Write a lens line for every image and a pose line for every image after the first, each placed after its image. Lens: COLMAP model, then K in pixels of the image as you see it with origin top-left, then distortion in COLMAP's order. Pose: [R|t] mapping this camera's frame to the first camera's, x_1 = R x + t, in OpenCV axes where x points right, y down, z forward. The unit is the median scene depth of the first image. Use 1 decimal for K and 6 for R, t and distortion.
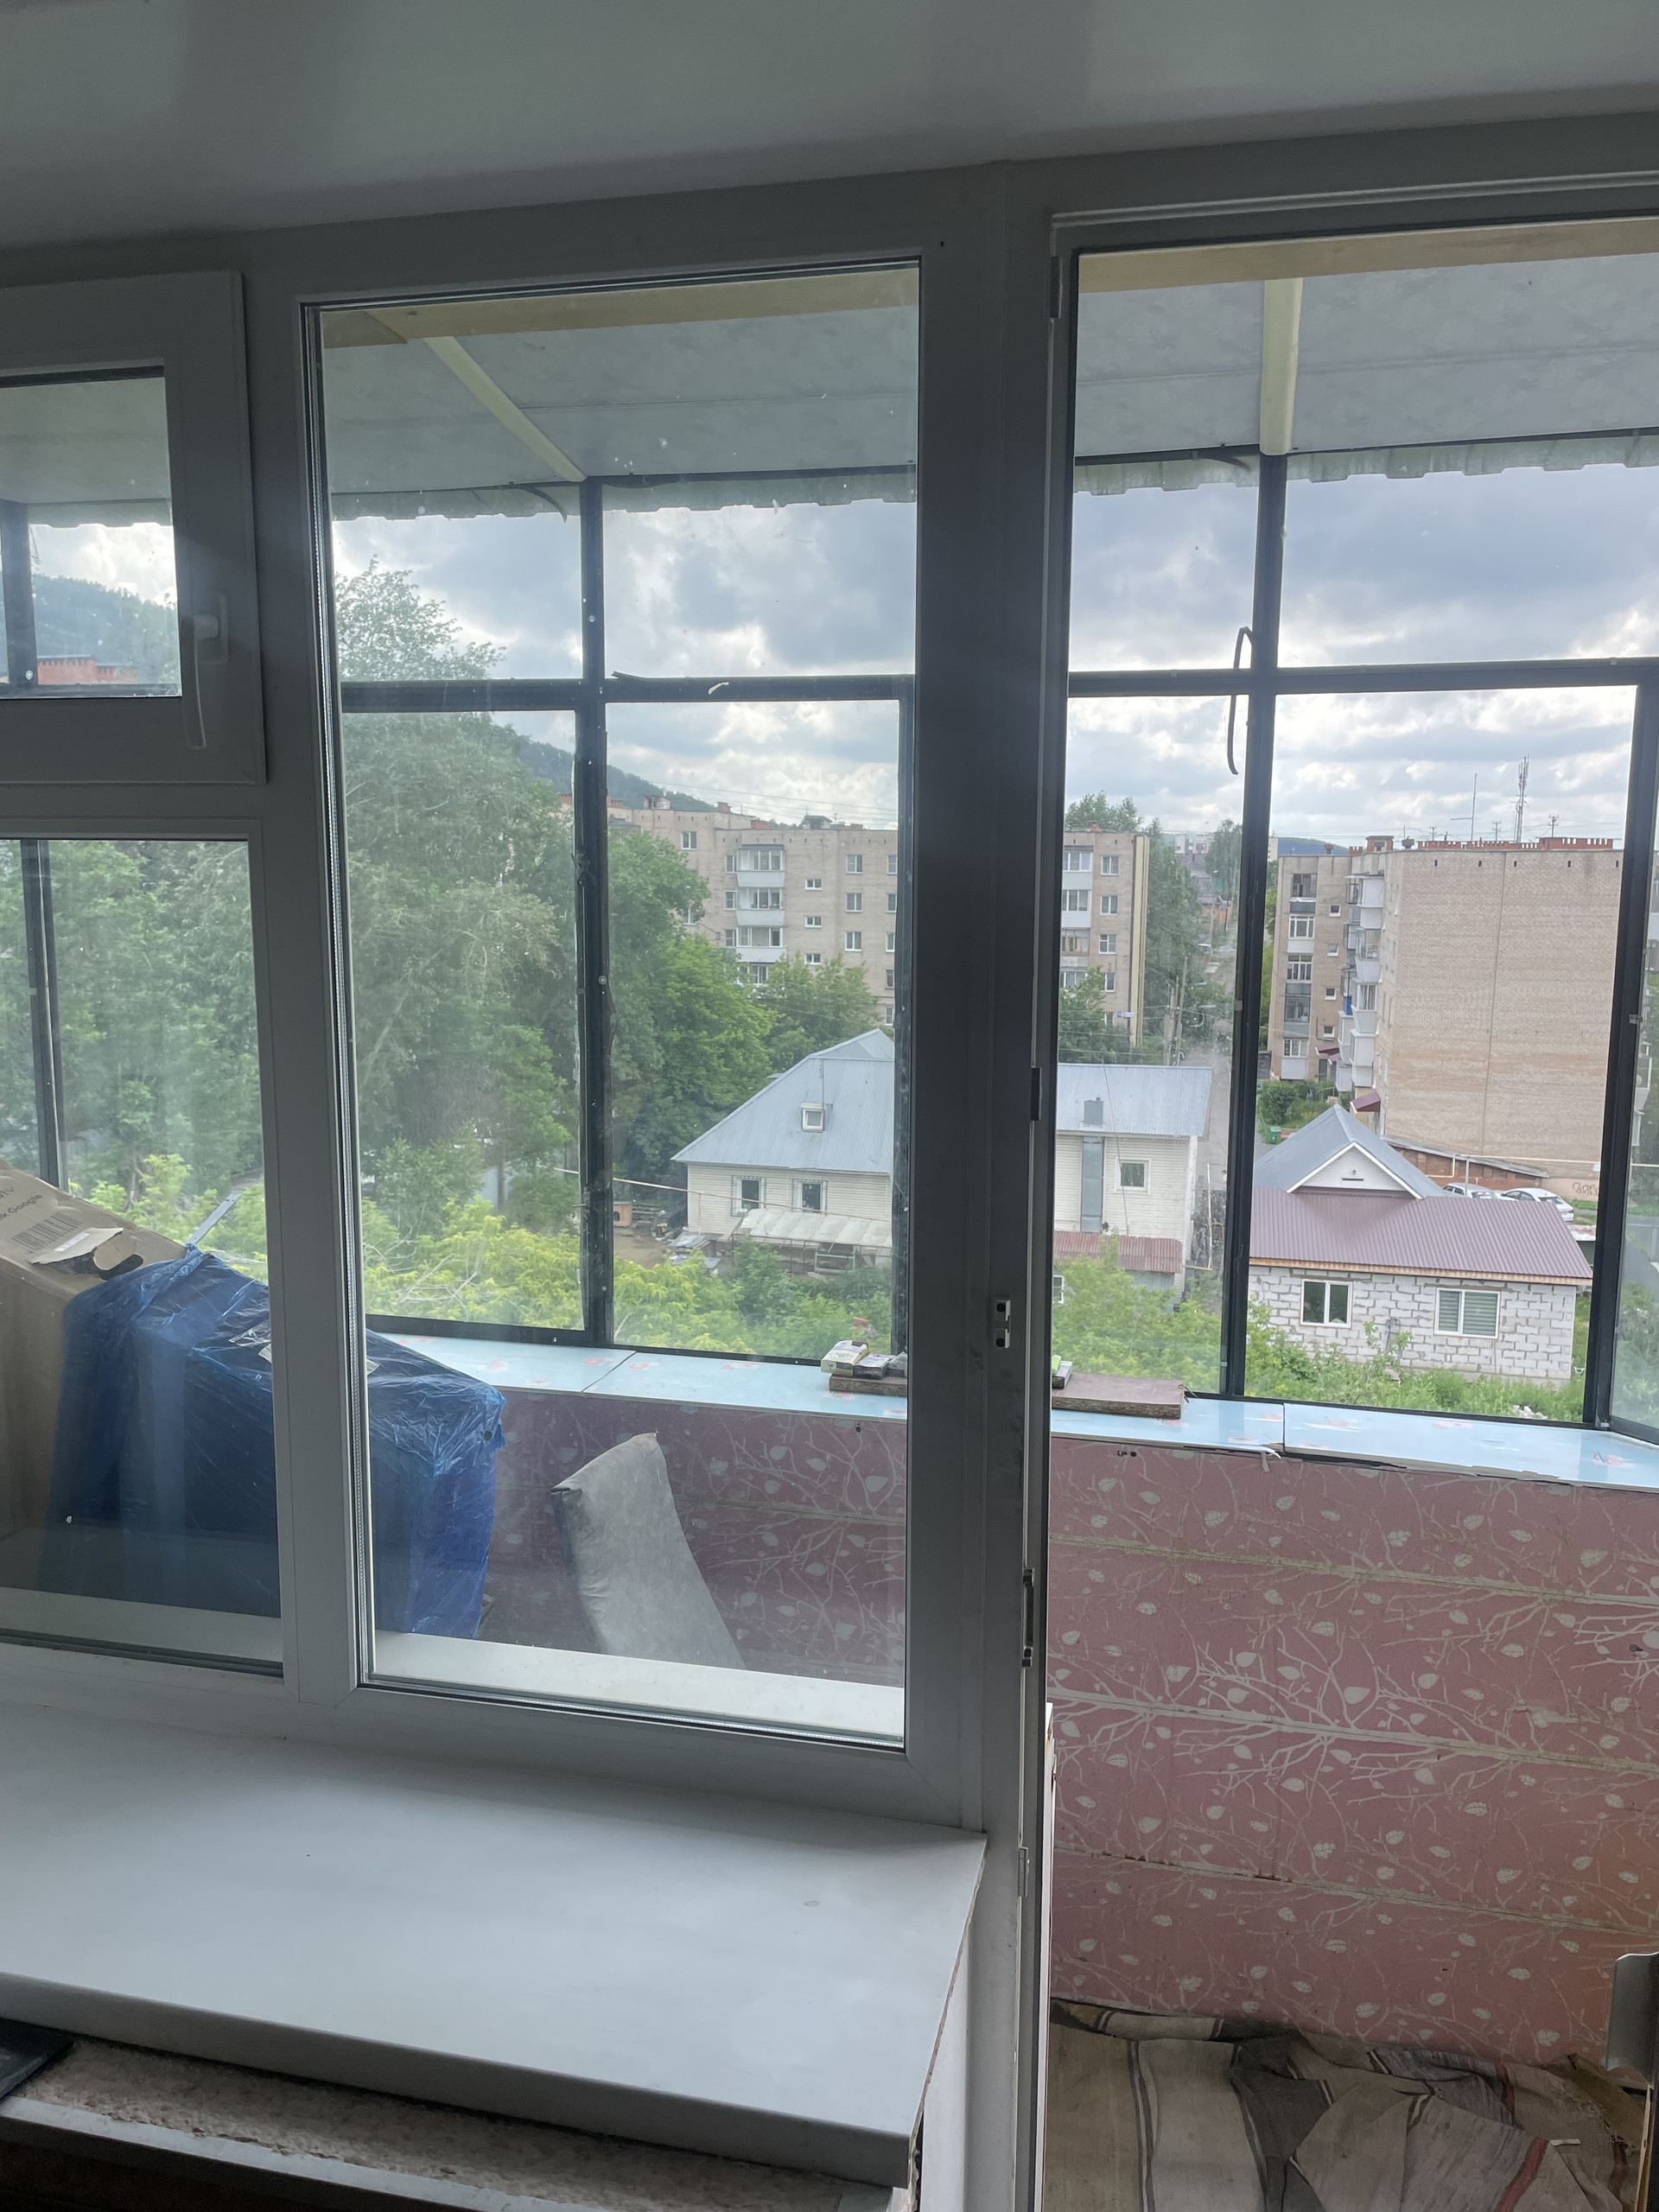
lens RADIAL K [[1673.4, 0, 822.4], [0, 1673.4, 1096.0], [0, 0, 1]] dist [0.084045, -0.111516]
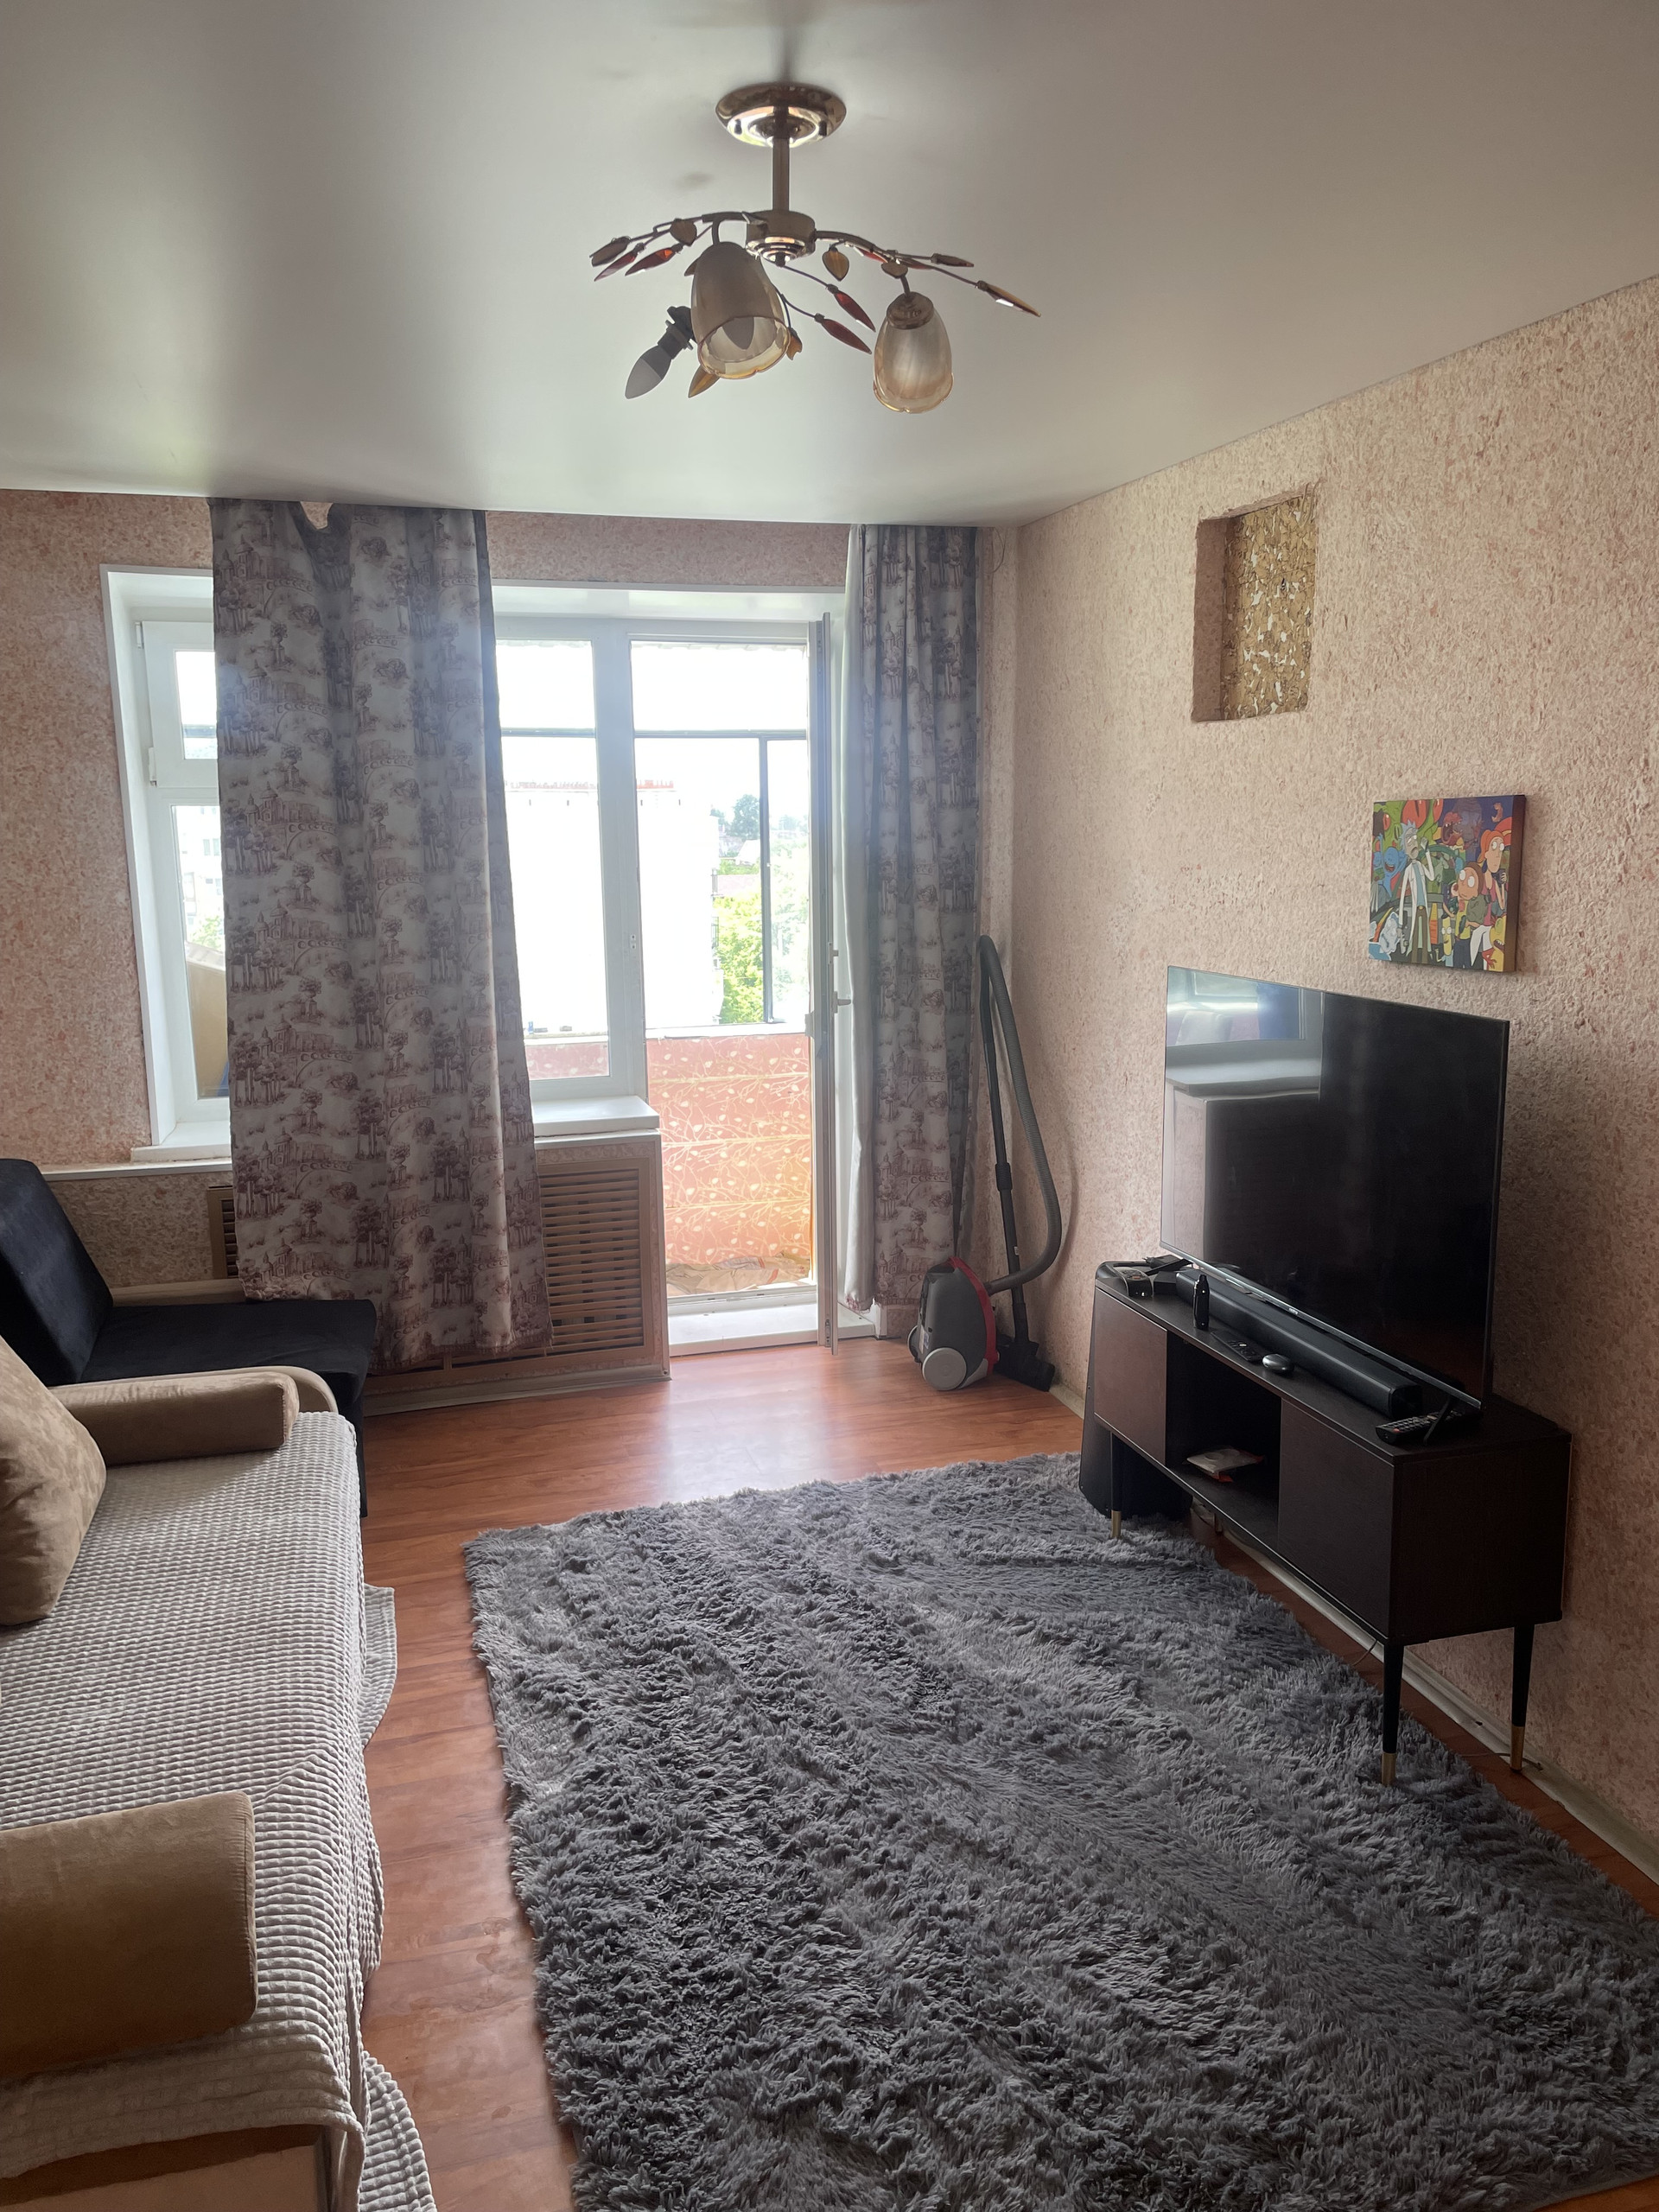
lens RADIAL K [[1673.4, 0, 813.0], [0, 1673.4, 1099.3], [0, 0, 1]] dist [0.084045, -0.111516]
pose [[0.869966, -0.101692, 0.482513, -0.760897], [0.084361, 0.994772, 0.057551, 0.172786], [-0.485843, -0.009363, 0.873996, -1.323871]]
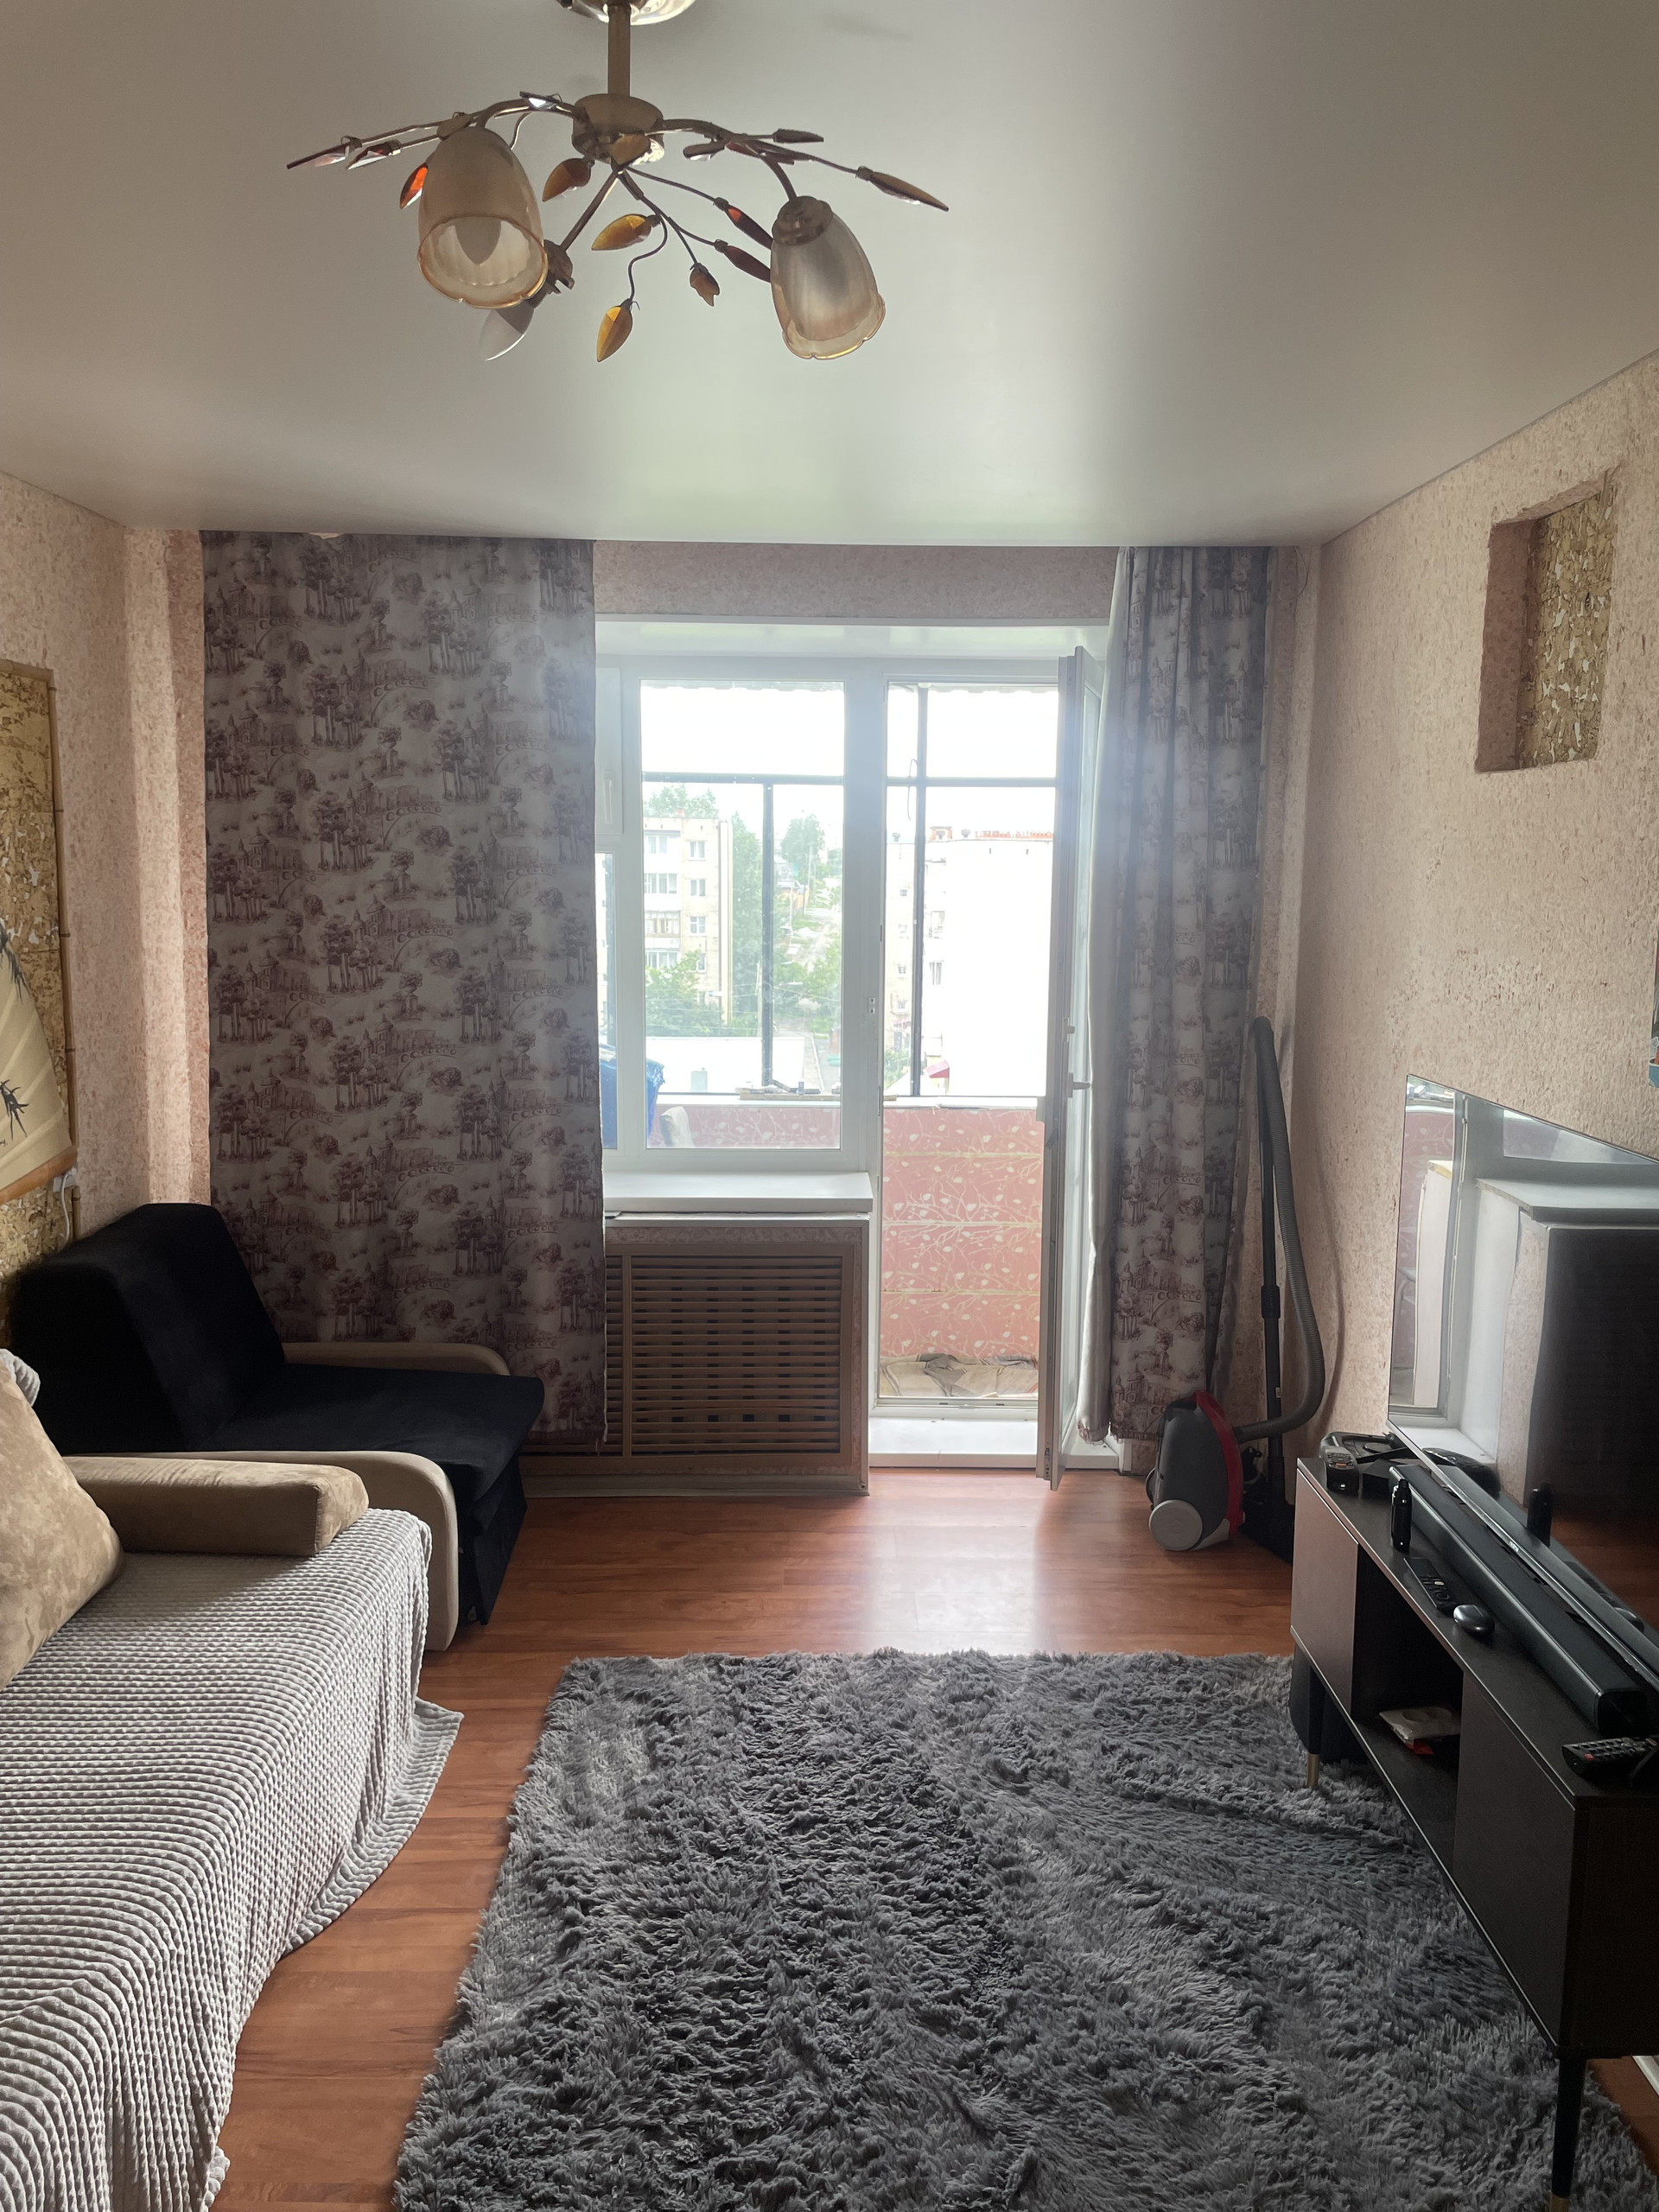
lens RADIAL K [[1673.4, 0, 823.5], [0, 1673.4, 1072.5], [0, 0, 1]] dist [0.084045, -0.111516]
pose [[0.969635, -0.027945, 0.242955, -0.451661], [0.028993, 0.999579, -0.000736, 0.155576], [-0.242832, 0.007757, 0.970037, -1.230573]]
